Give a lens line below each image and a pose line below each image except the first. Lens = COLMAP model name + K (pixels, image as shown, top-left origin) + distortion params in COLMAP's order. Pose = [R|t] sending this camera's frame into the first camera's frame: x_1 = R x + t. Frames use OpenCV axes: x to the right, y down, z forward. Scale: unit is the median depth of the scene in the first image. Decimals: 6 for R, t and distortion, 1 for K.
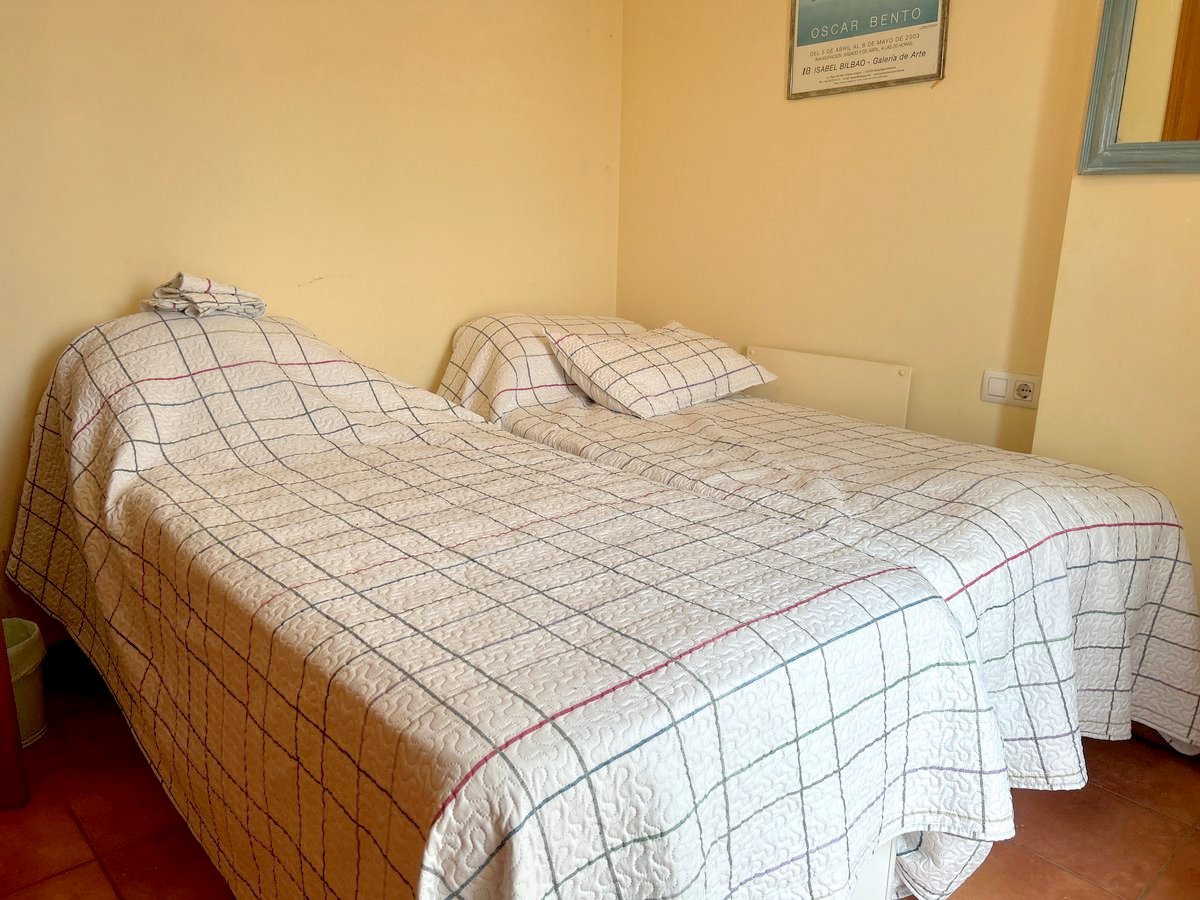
lens RADIAL K [[892.1, 0, 603.4], [0, 892.1, 446.4], [0, 0, 1]] dist [0.000093, -0.003613]
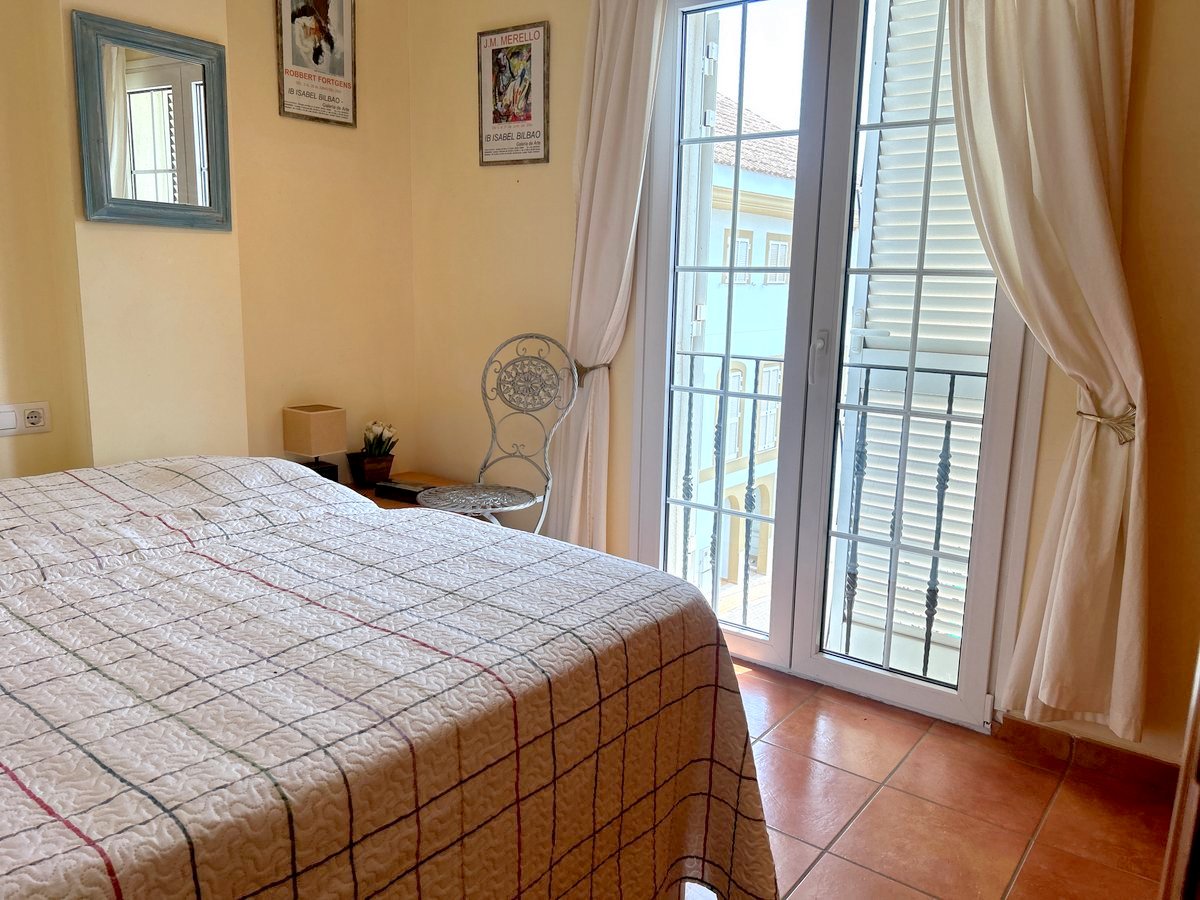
lens RADIAL K [[892.1, 0, 602.6], [0, 892.1, 449.0], [0, 0, 1]] dist [0.000093, -0.003613]
pose [[-0.170876, -0.207369, 0.963224, -0.964465], [0.200244, 0.949890, 0.240022, -0.212036], [-0.964730, 0.233894, -0.120789, 0.717348]]
